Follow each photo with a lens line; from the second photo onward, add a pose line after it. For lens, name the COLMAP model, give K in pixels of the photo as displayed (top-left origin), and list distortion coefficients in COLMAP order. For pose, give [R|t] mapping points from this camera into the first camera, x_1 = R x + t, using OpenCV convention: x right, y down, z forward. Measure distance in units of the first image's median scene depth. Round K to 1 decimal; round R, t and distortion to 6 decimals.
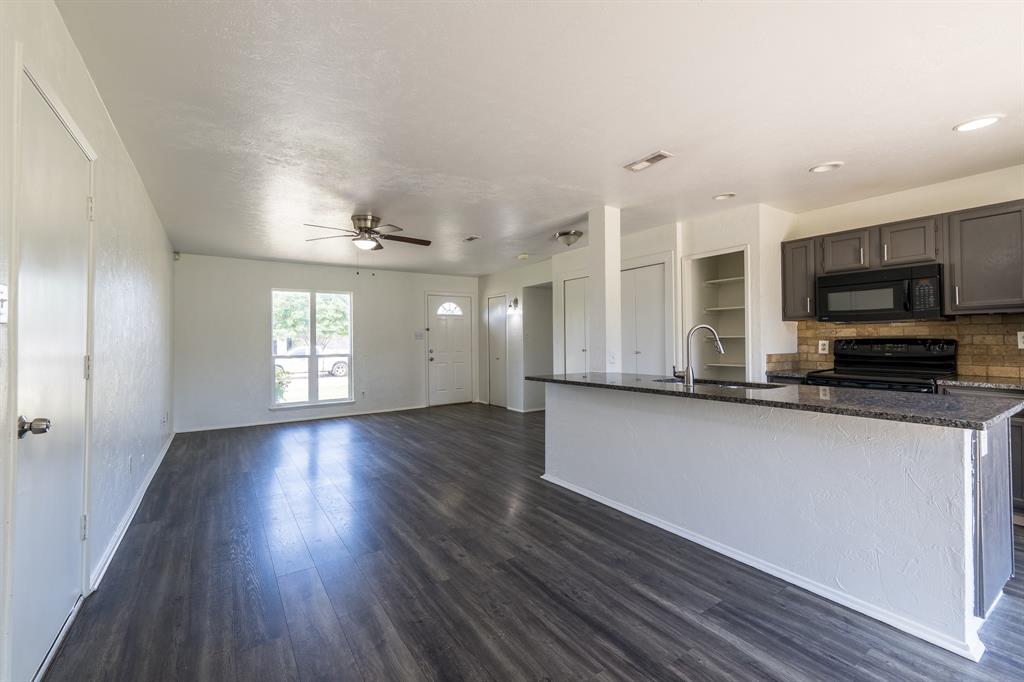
lens RADIAL K [[423.6, 0, 517.6], [0, 423.6, 336.5], [0, 0, 1]] dist [0.001090, -0.000049]
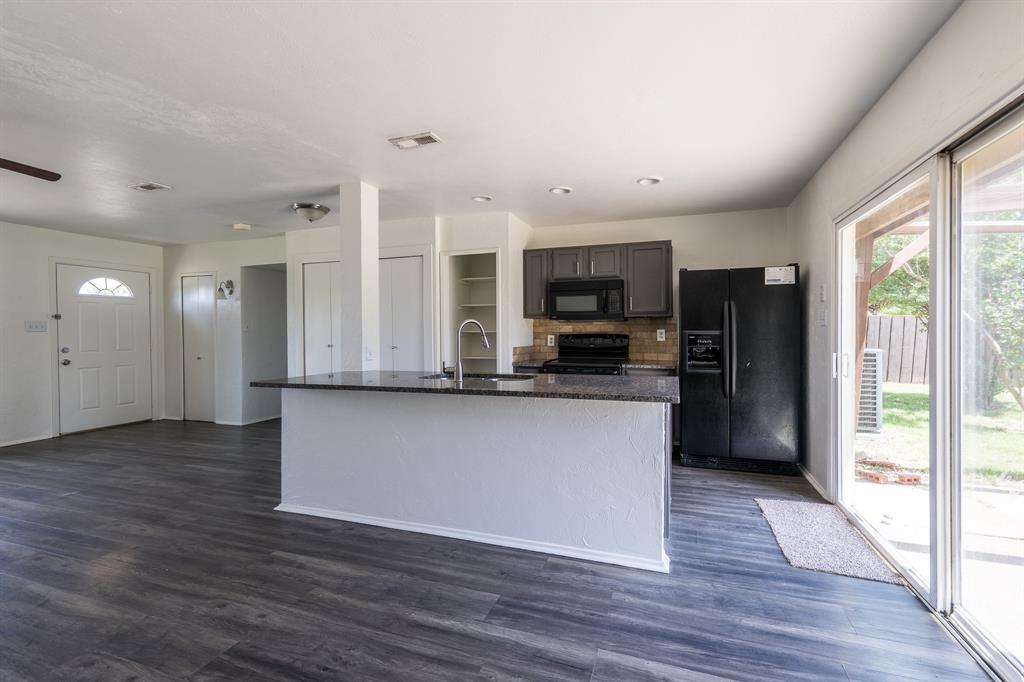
lens RADIAL K [[409.1, 0, 546.0], [0, 409.1, 336.8], [0, 0, 1]] dist [0.000790, 0.000098]
pose [[0.789423, -0.000455, 0.613850, -0.013537], [-0.008800, 0.999889, 0.012058, -0.000222], [-0.613787, -0.014920, 0.789331, 0.101468]]
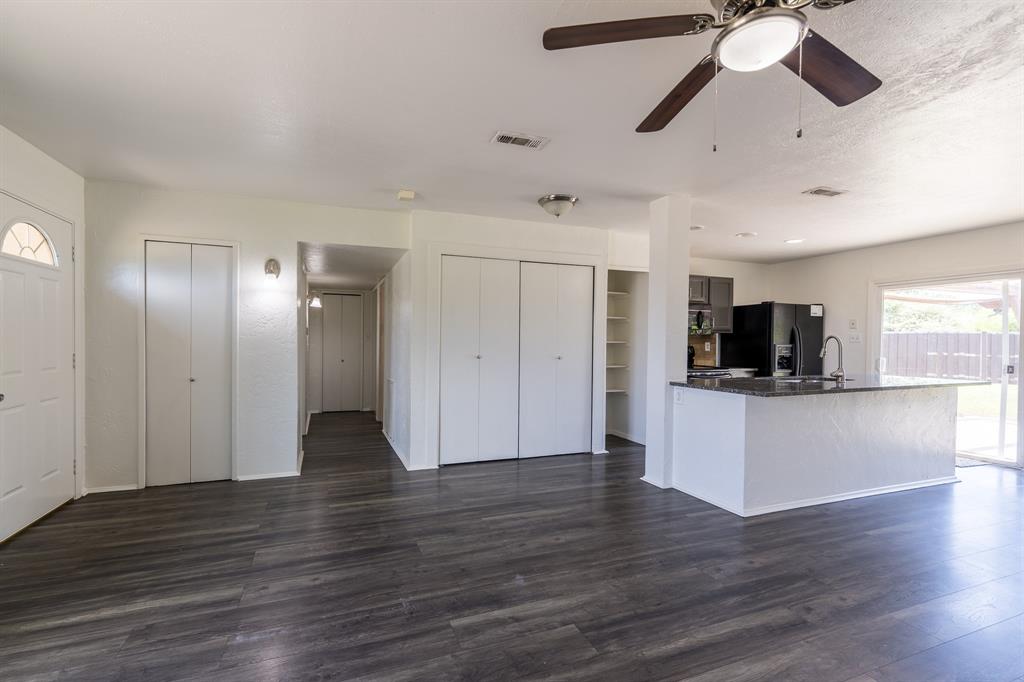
lens RADIAL K [[391.3, 0, 536.5], [0, 391.3, 344.5], [0, 0, 1]] dist [0.001777, 0.000138]
pose [[0.285030, 0.006457, 0.958497, -0.787779], [-0.020662, 0.999786, -0.000591, 0.016102], [-0.958296, -0.019636, 0.285103, 1.201917]]
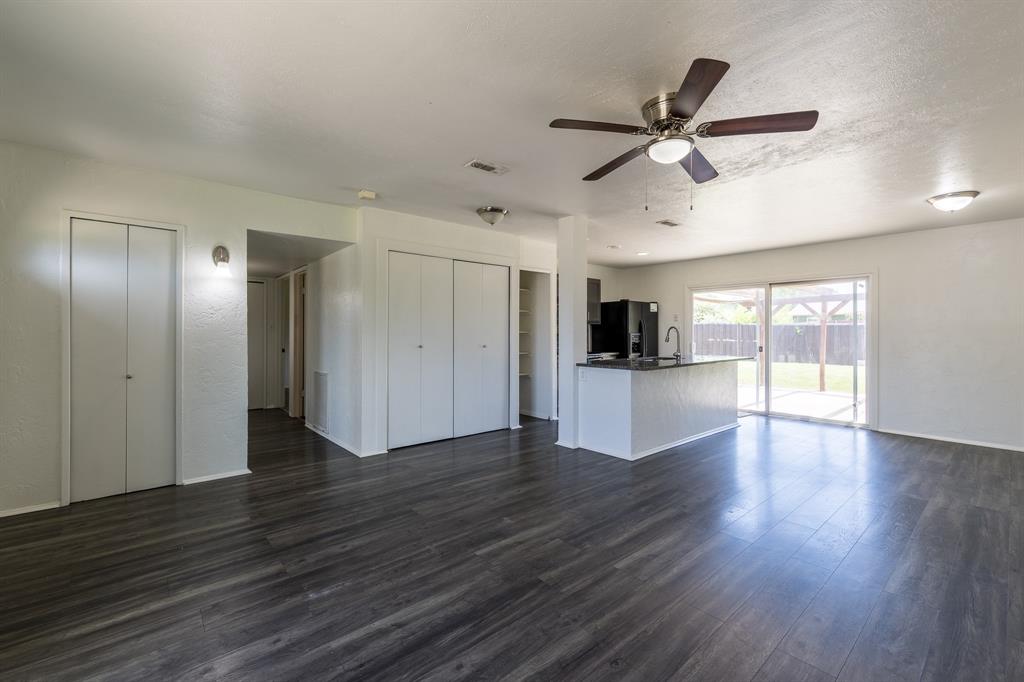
lens RADIAL K [[436.1, 0, 512.8], [0, 436.1, 327.1], [0, 0, 1]] dist [-0.000097, 0.000023]
pose [[-0.104776, 0.024193, 0.994201, -1.147031], [-0.010735, 0.999618, -0.025456, 0.025949], [-0.994438, -0.013340, -0.104477, 1.548693]]
